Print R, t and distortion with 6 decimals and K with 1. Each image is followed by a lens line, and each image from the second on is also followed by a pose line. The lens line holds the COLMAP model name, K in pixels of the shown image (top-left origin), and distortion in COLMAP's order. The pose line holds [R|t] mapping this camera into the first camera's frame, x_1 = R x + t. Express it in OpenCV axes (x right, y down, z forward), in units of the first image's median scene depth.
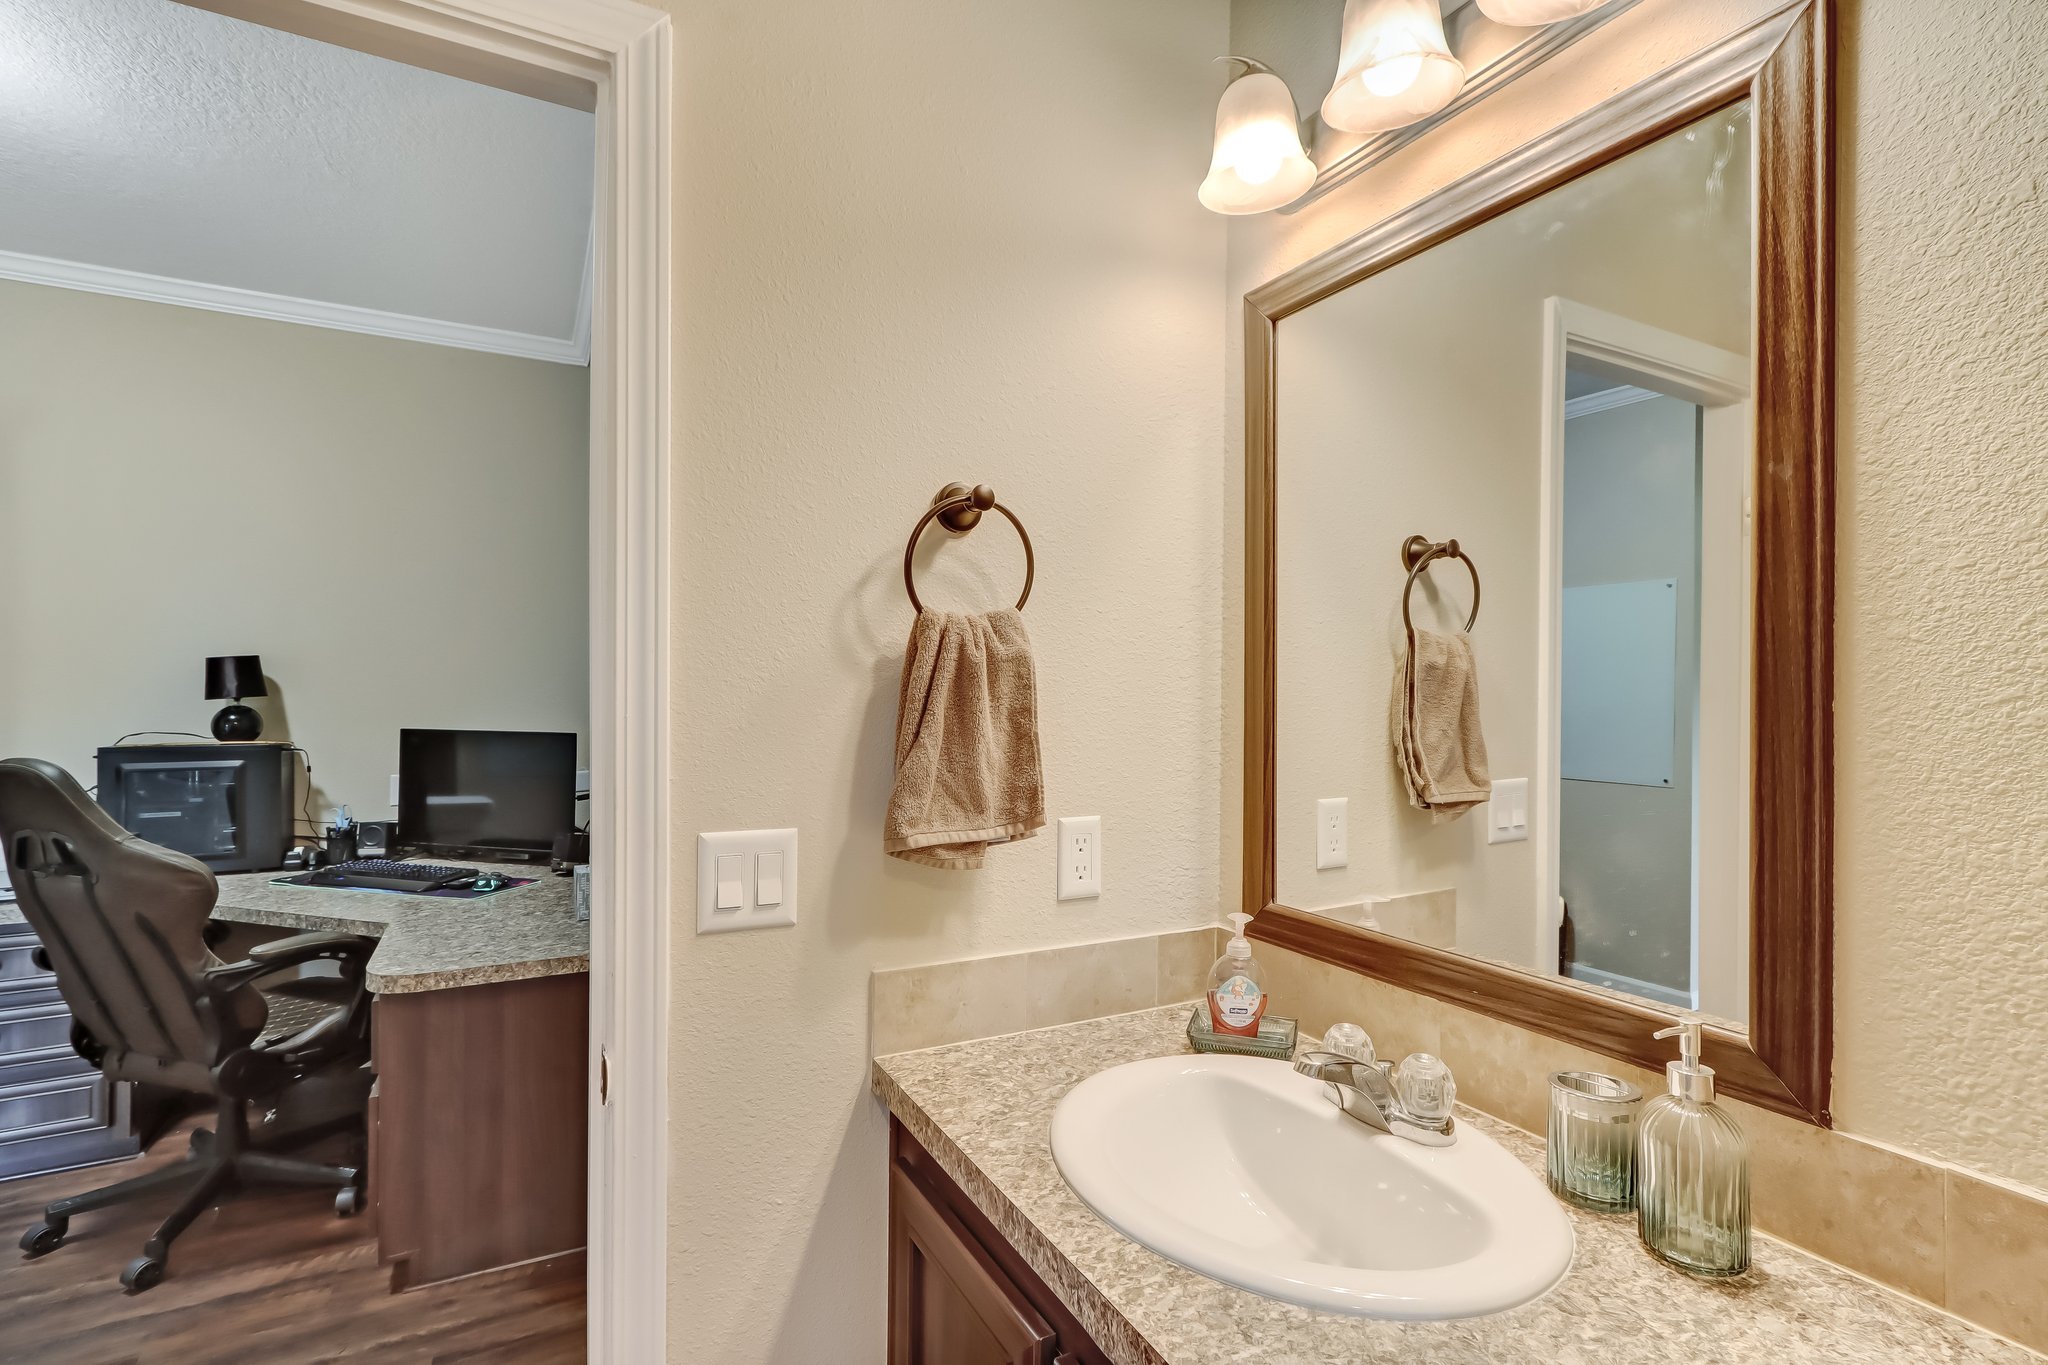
lens RADIAL K [[955.4, 0, 1014.0], [0, 955.4, 690.9], [0, 0, 1]] dist [0.003080, 0.001489]
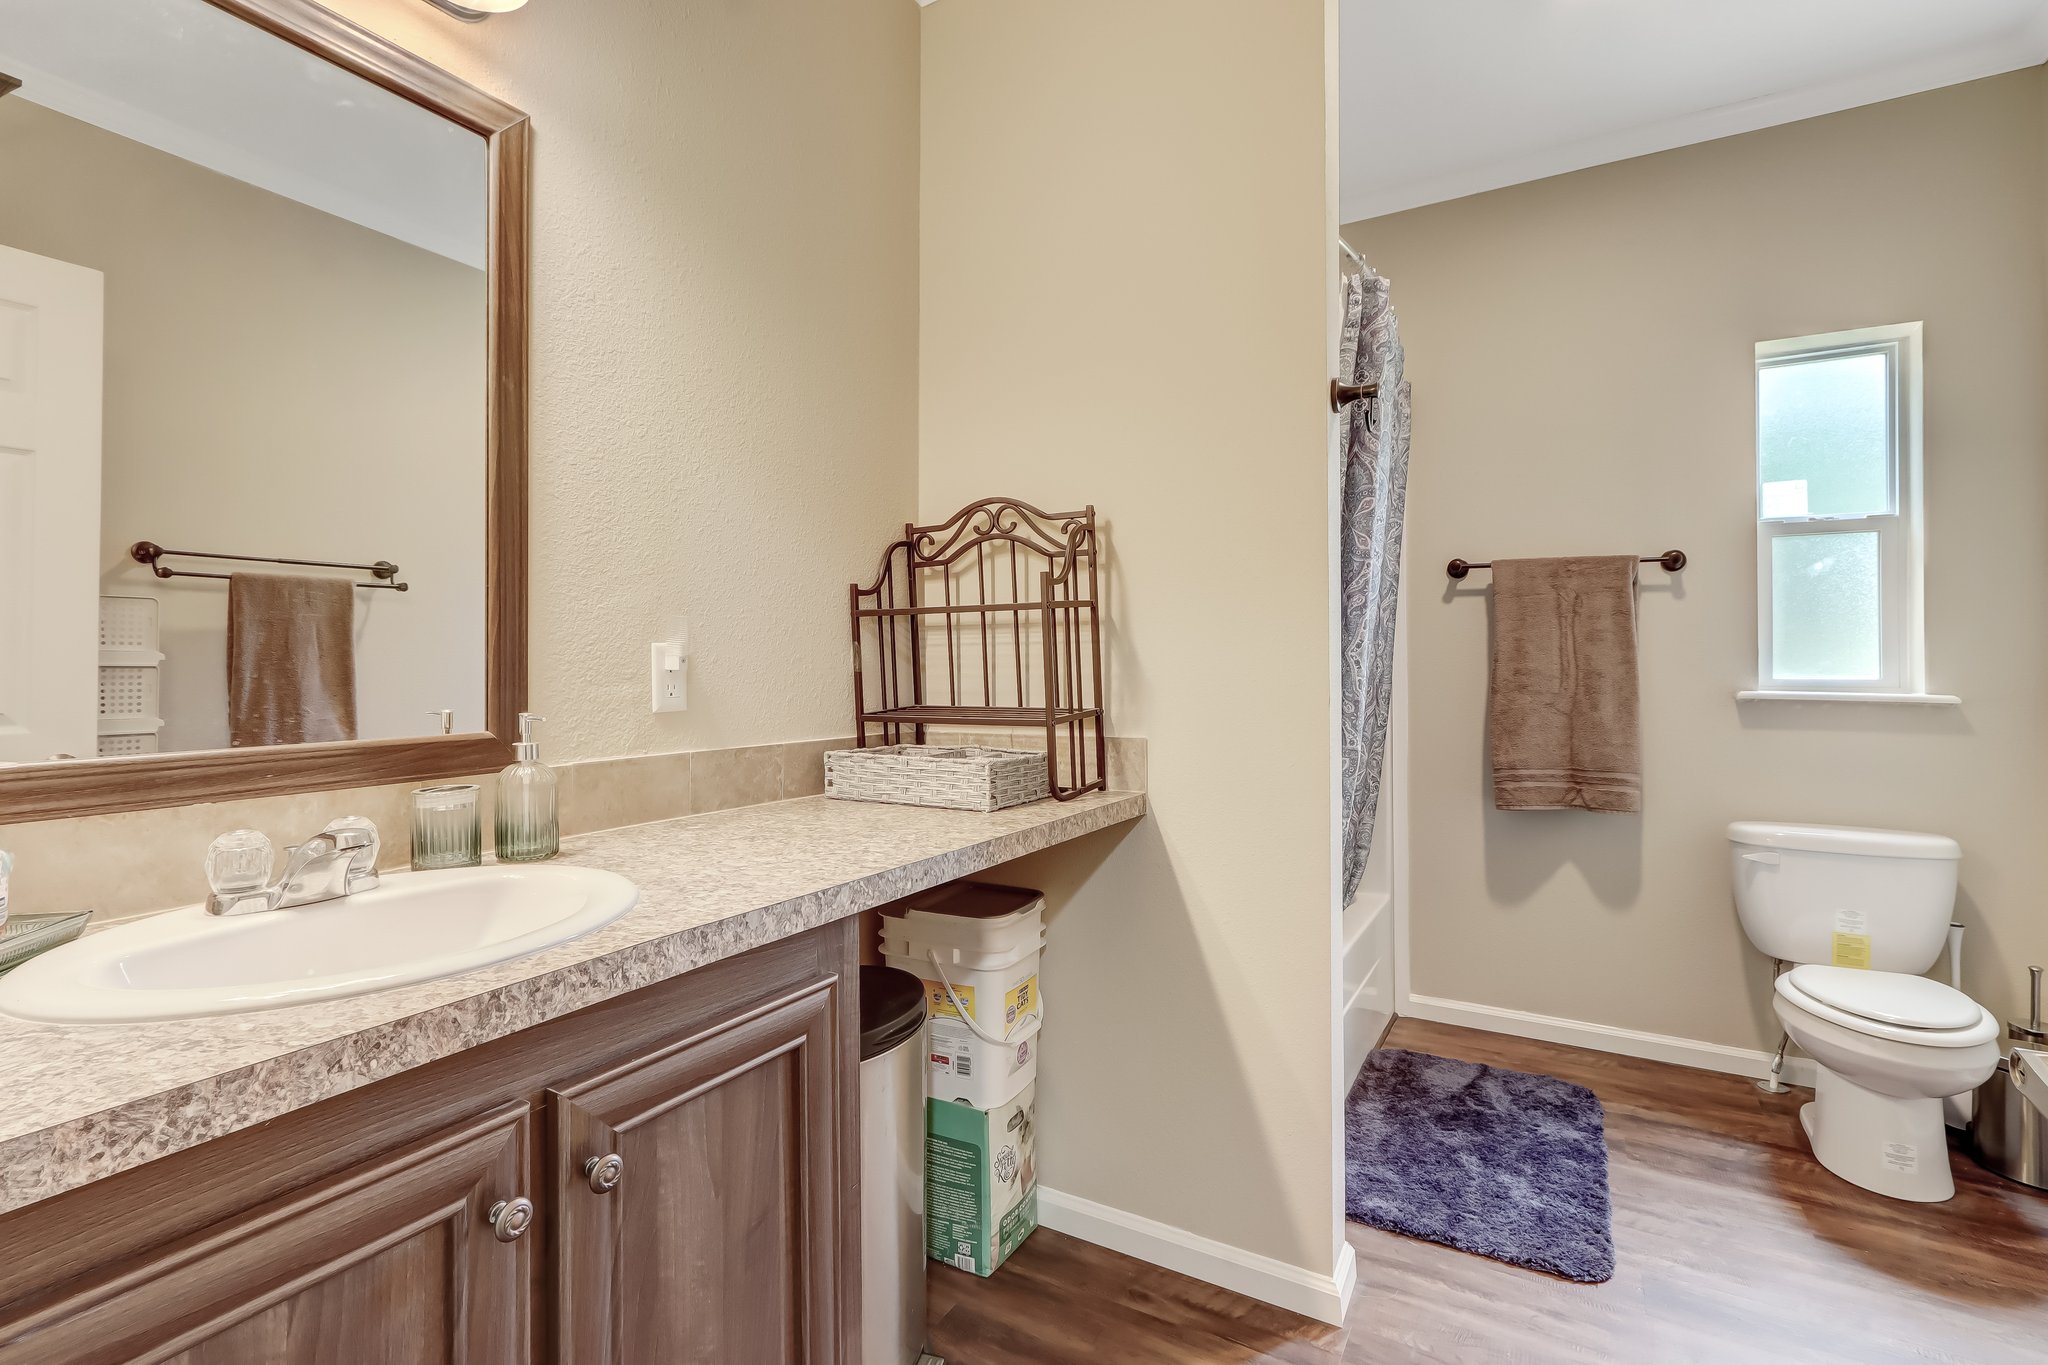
lens RADIAL K [[957.2, 0, 1009.0], [0, 957.2, 657.5], [0, 0, 1]] dist [-0.001919, 0.000396]
pose [[-0.526150, -0.000380, 0.850391, -1.063644], [-0.003079, 0.999994, -0.001459, 0.244385], [-0.850386, -0.003386, -0.526148, 1.128866]]
